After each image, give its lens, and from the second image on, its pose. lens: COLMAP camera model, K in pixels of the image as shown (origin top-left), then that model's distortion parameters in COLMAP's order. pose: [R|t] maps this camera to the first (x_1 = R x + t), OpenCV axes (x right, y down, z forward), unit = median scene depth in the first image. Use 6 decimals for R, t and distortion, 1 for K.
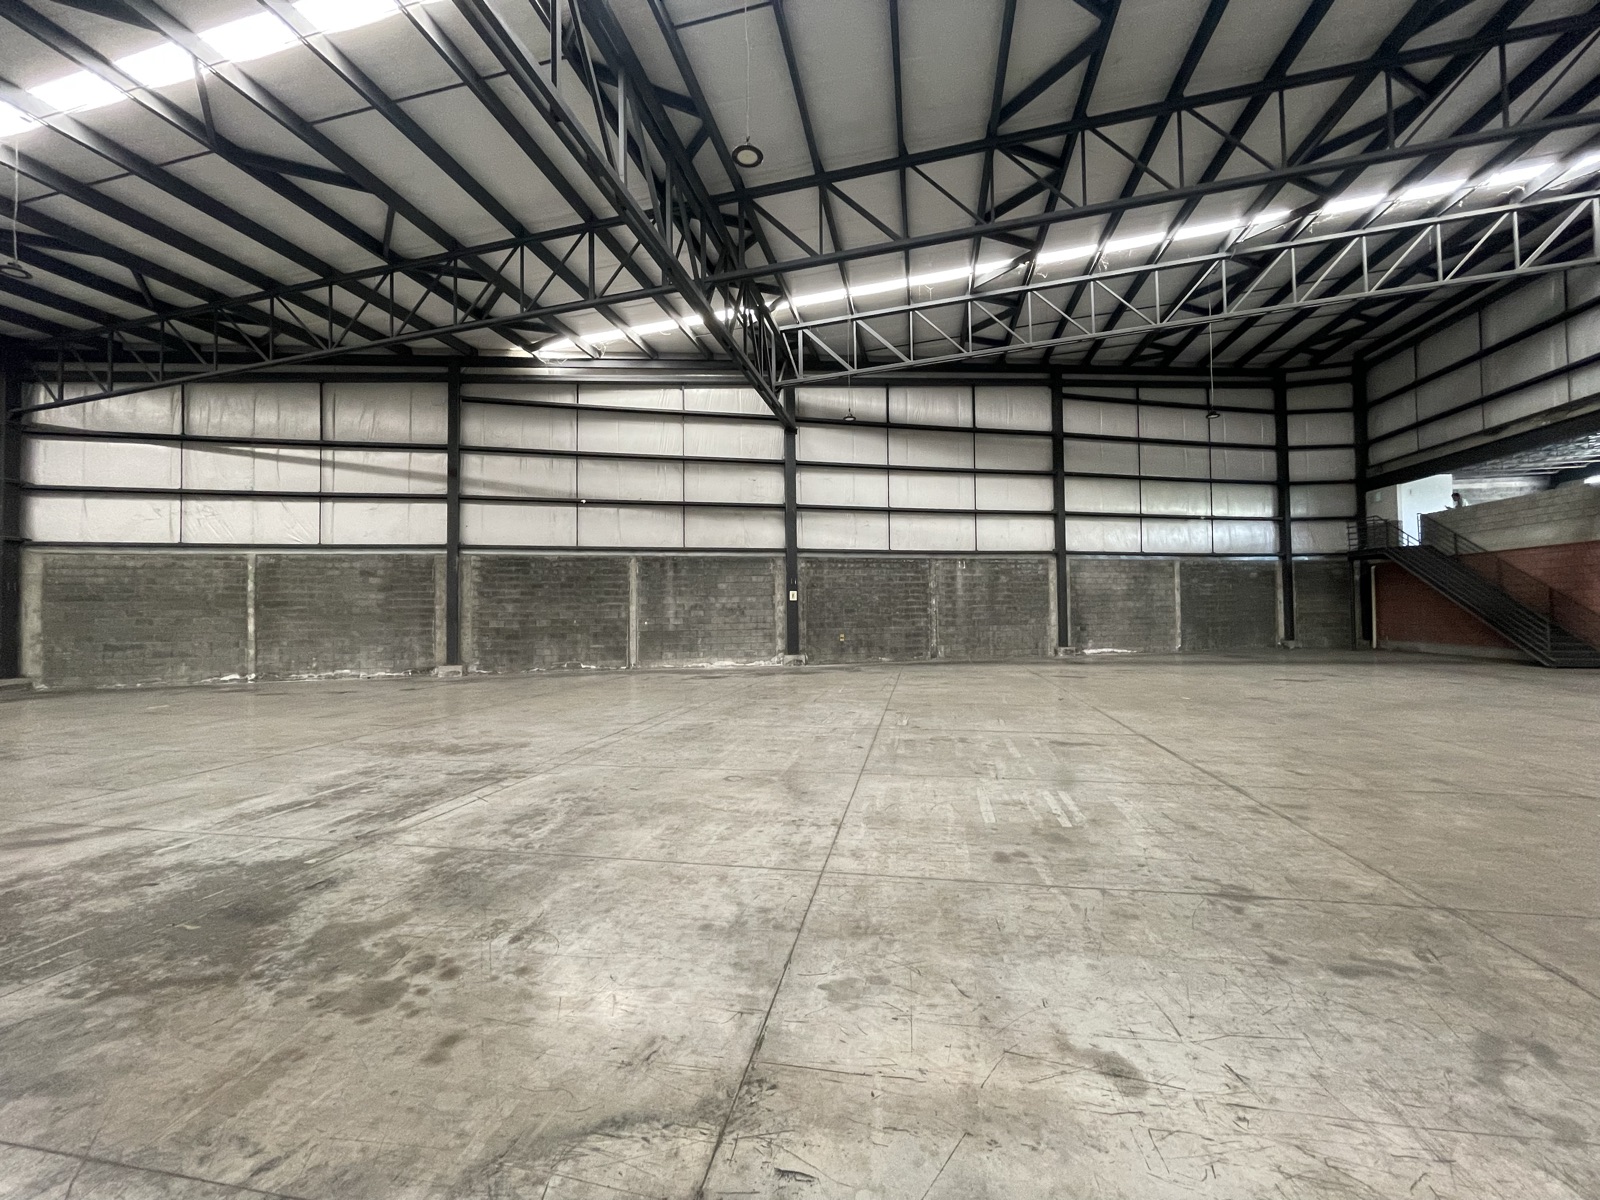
lens RADIAL K [[654.0, 0, 798.0], [0, 654.0, 593.7], [0, 0, 1]] dist [-0.003551, 0.000299]
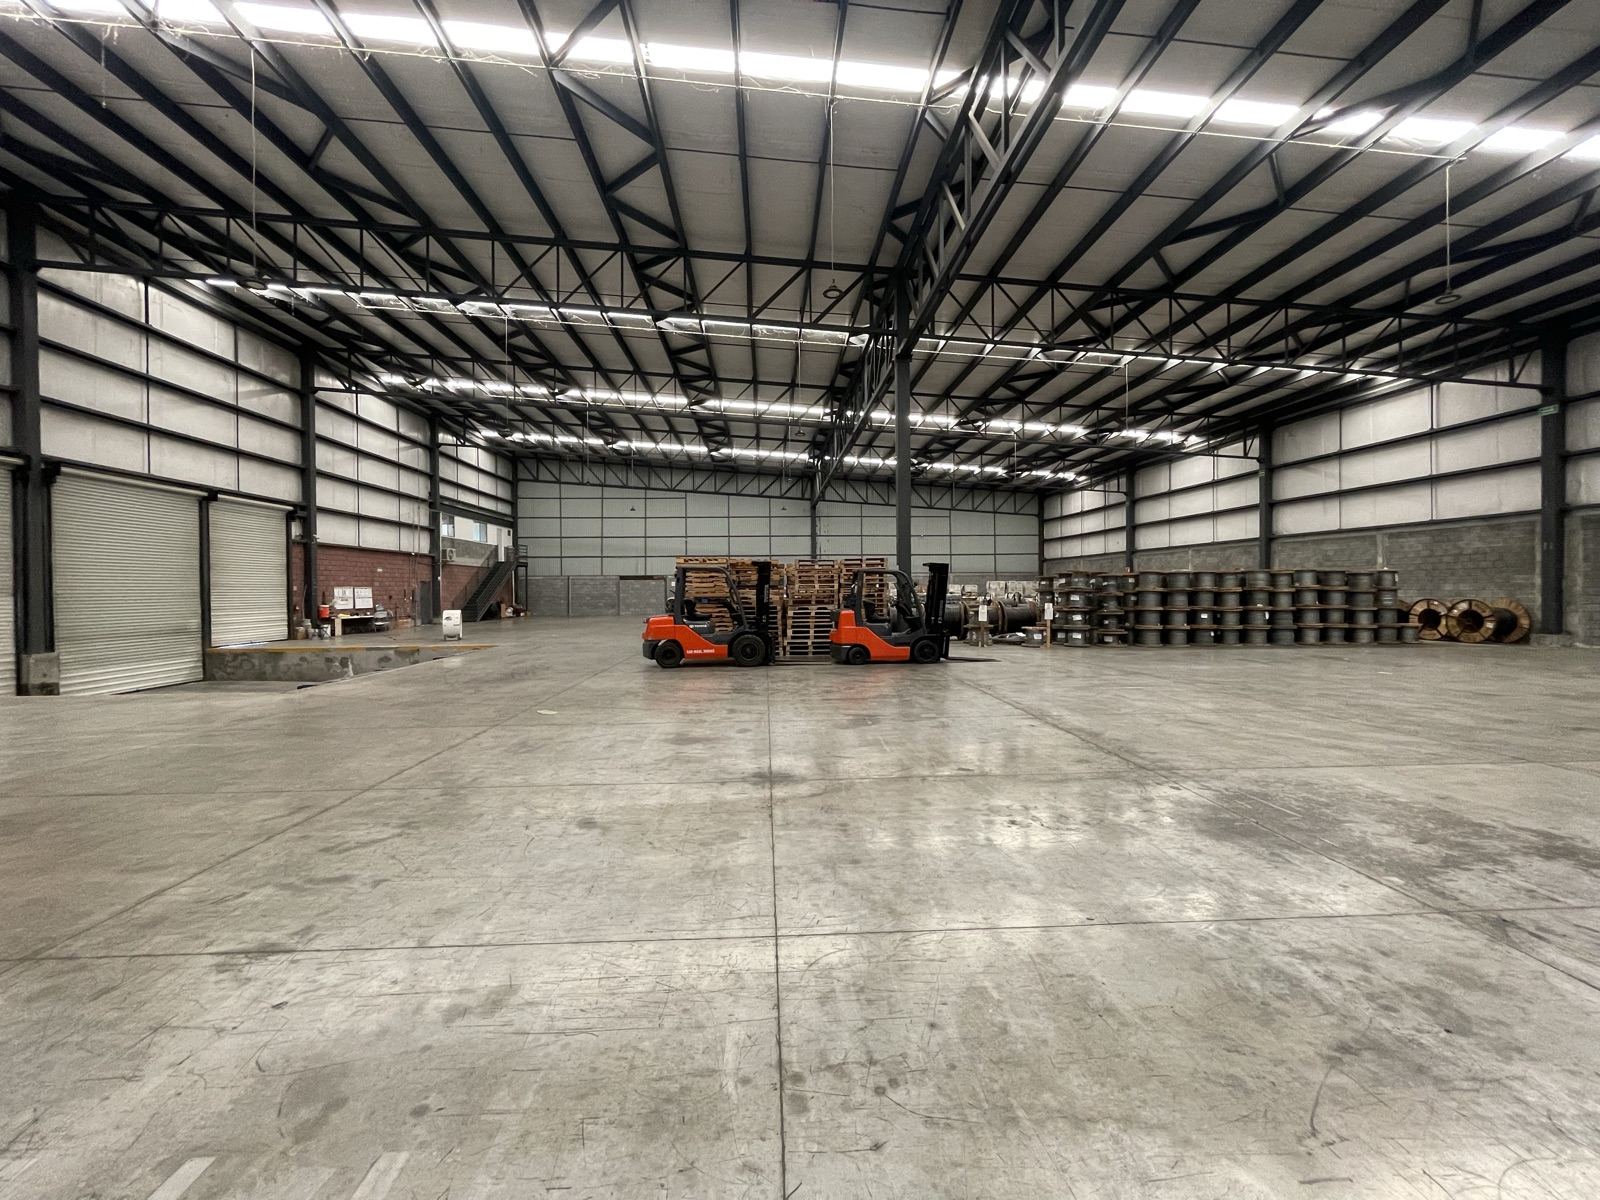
lens RADIAL K [[654.0, 0, 798.0], [0, 654.0, 593.7], [0, 0, 1]] dist [-0.003551, 0.000299]
pose [[-0.970434, 0.024098, -0.240160, 0.043982], [0.028165, 0.999512, -0.013514, 0.010297], [0.239717, -0.019878, -0.970639, 0.416541]]
